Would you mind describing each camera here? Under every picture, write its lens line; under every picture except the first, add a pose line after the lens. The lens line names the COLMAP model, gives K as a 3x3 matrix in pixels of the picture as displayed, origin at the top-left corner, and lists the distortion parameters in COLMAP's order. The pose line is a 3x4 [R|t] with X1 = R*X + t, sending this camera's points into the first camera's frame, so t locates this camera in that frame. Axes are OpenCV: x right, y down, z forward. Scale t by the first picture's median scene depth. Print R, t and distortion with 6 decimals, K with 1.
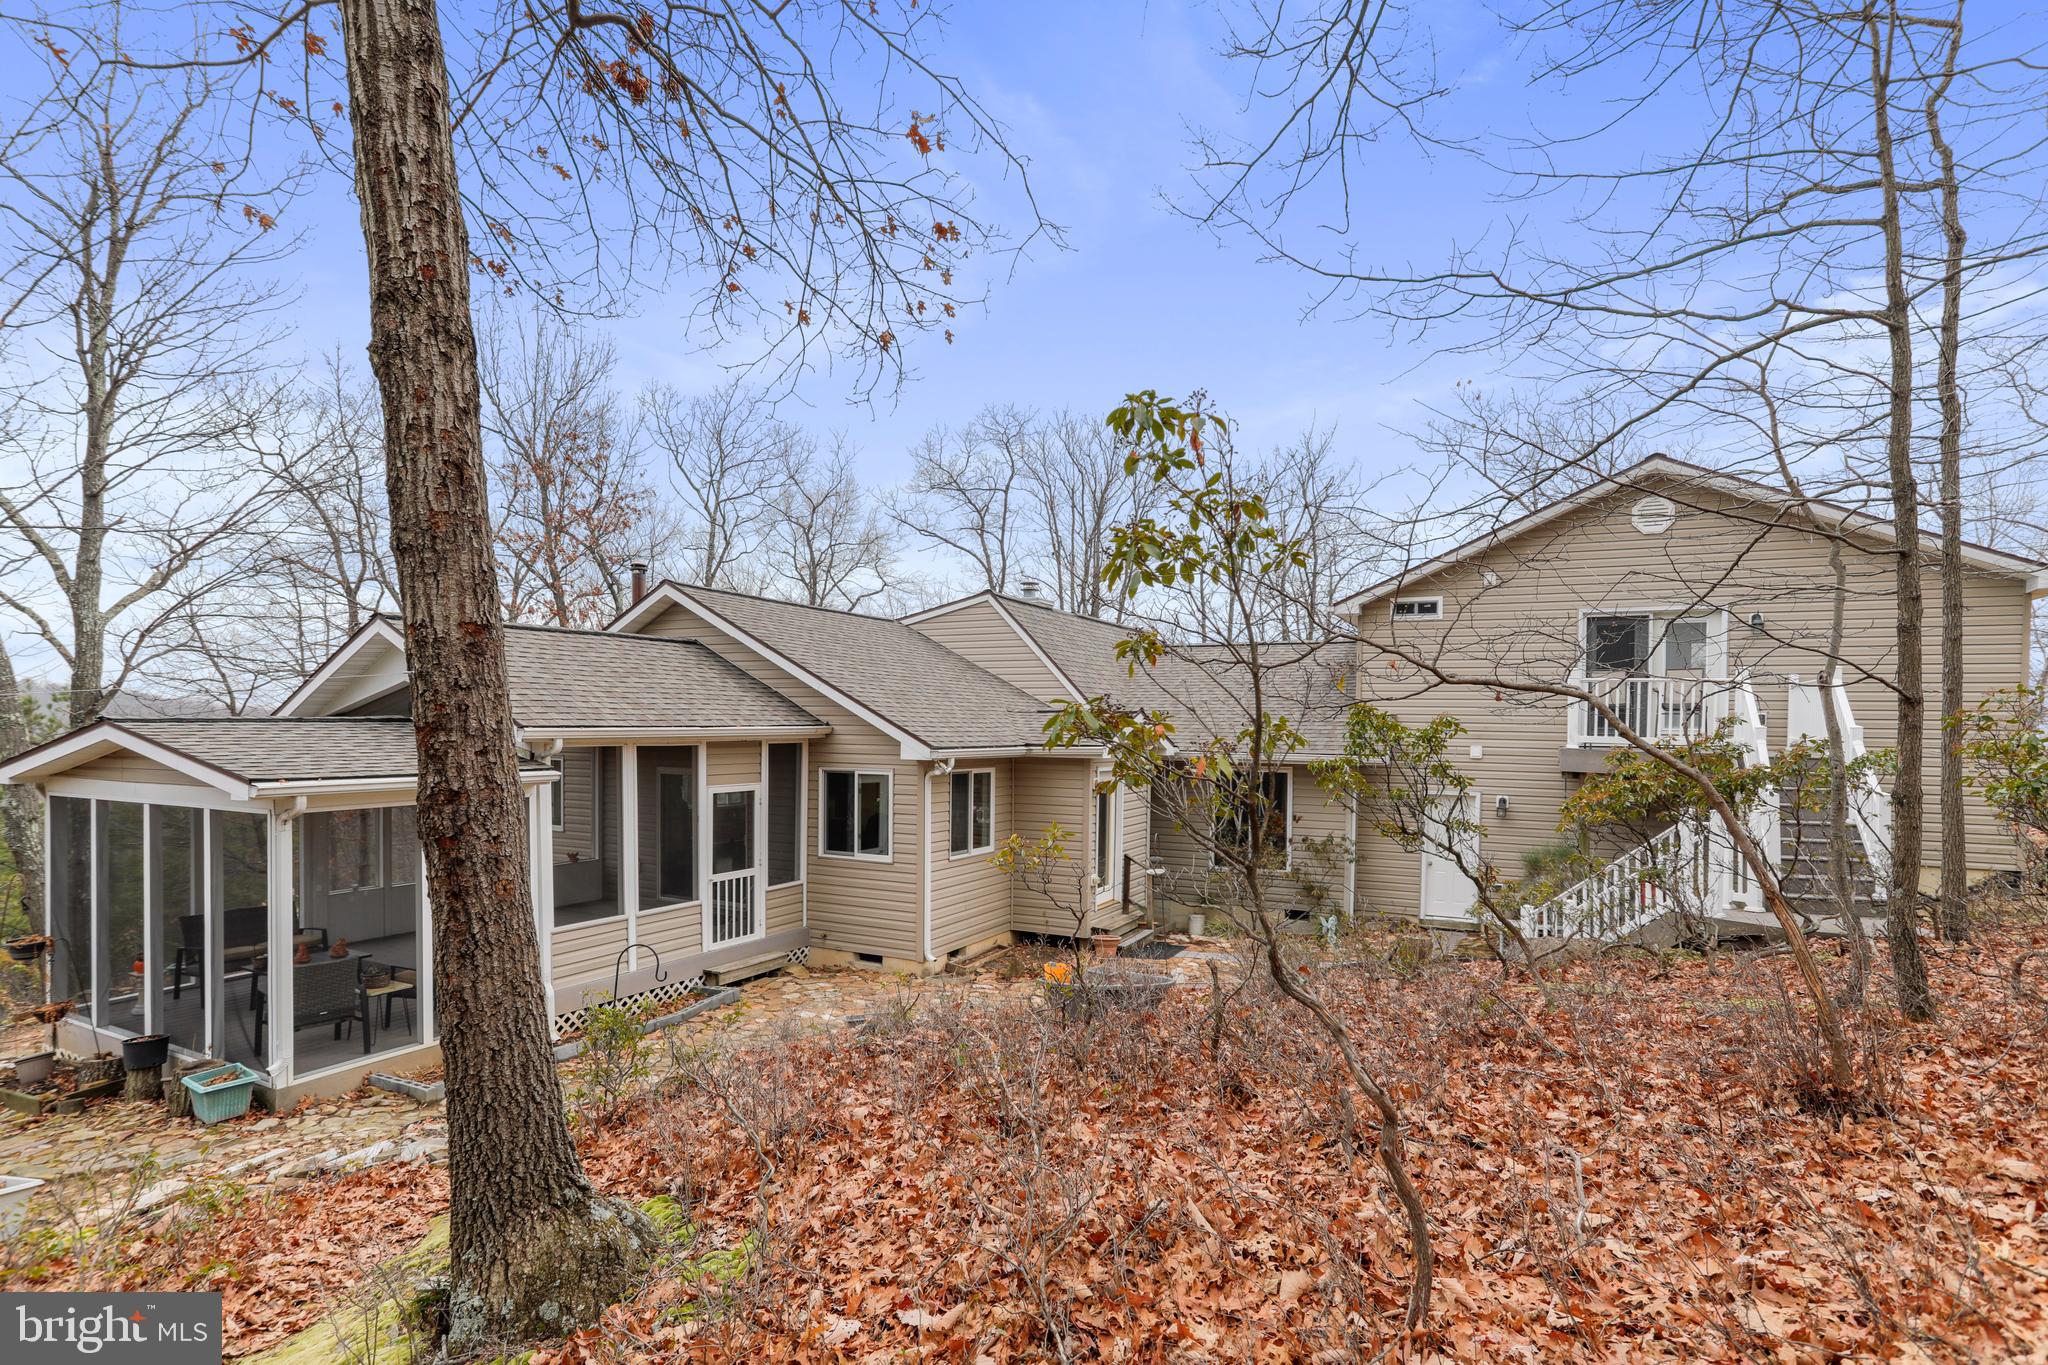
lens RADIAL K [[1061.6, 0, 1029.7], [0, 1061.6, 741.4], [0, 0, 1]] dist [-0.001017, 0.000780]
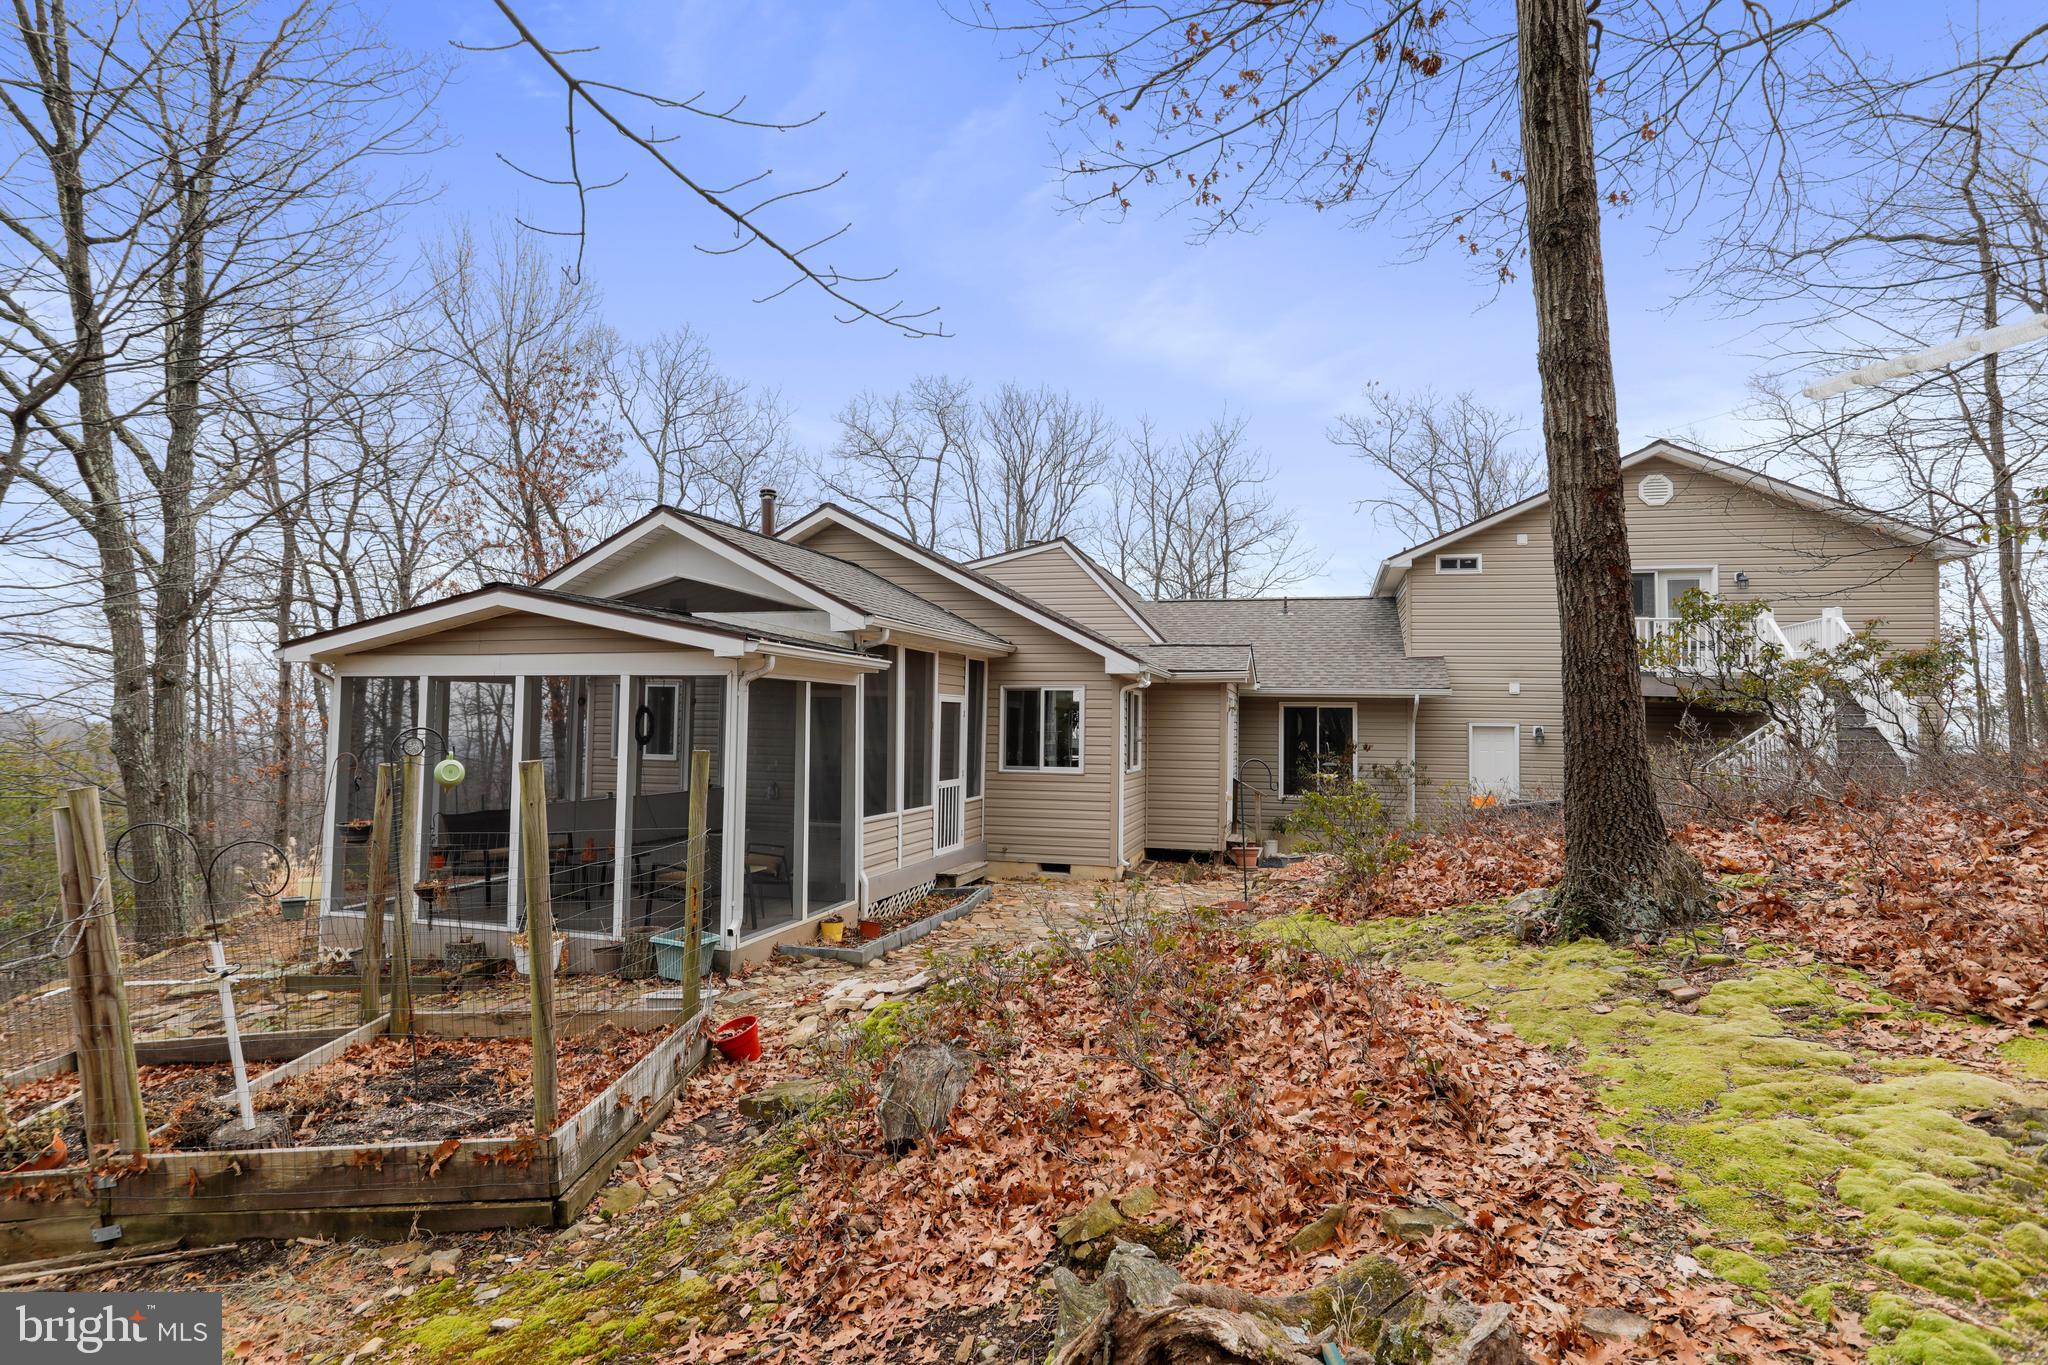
lens RADIAL K [[1090.7, 0, 1024.0], [0, 1090.7, 682.5], [0, 0, 1]] dist [-0.015365, -0.001179]
pose [[0.977133, 0.014086, 0.212163, -0.420806], [-0.002530, 0.998503, -0.054641, 0.083588], [-0.212615, 0.052854, 0.975706, -0.044857]]
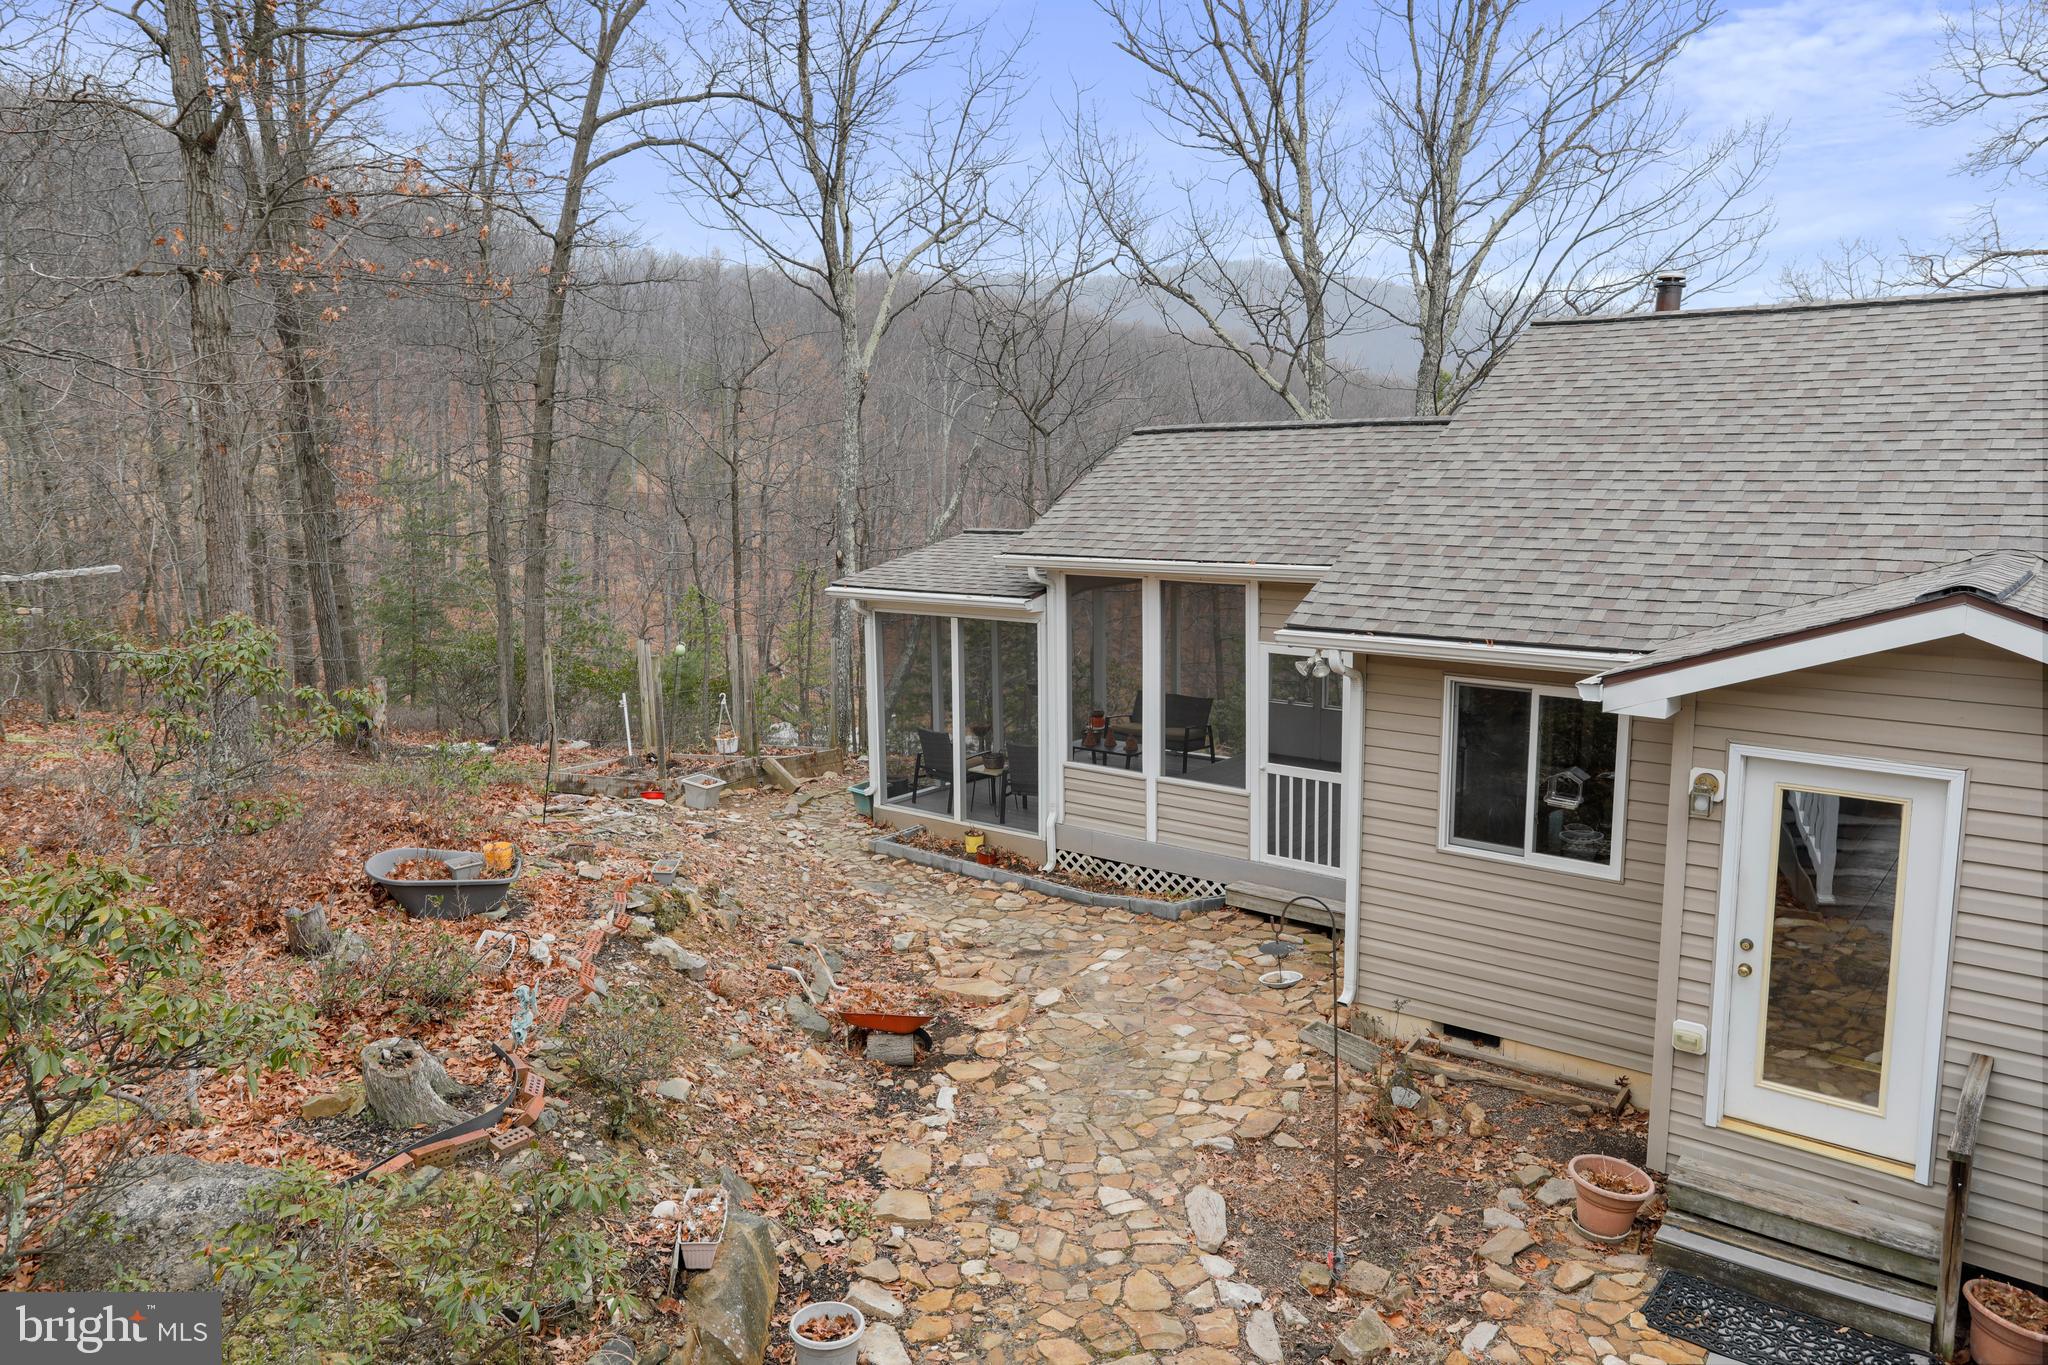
lens RADIAL K [[1415.6, 0, 1024.0], [0, 1415.6, 682.5], [0, 0, 1]] dist [0.000568, 0.000080]
pose [[-0.202652, 0.141735, -0.968939, 0.641773], [-0.004565, 0.989323, 0.145671, -0.067803], [0.979240, 0.033944, -0.199841, 0.974843]]
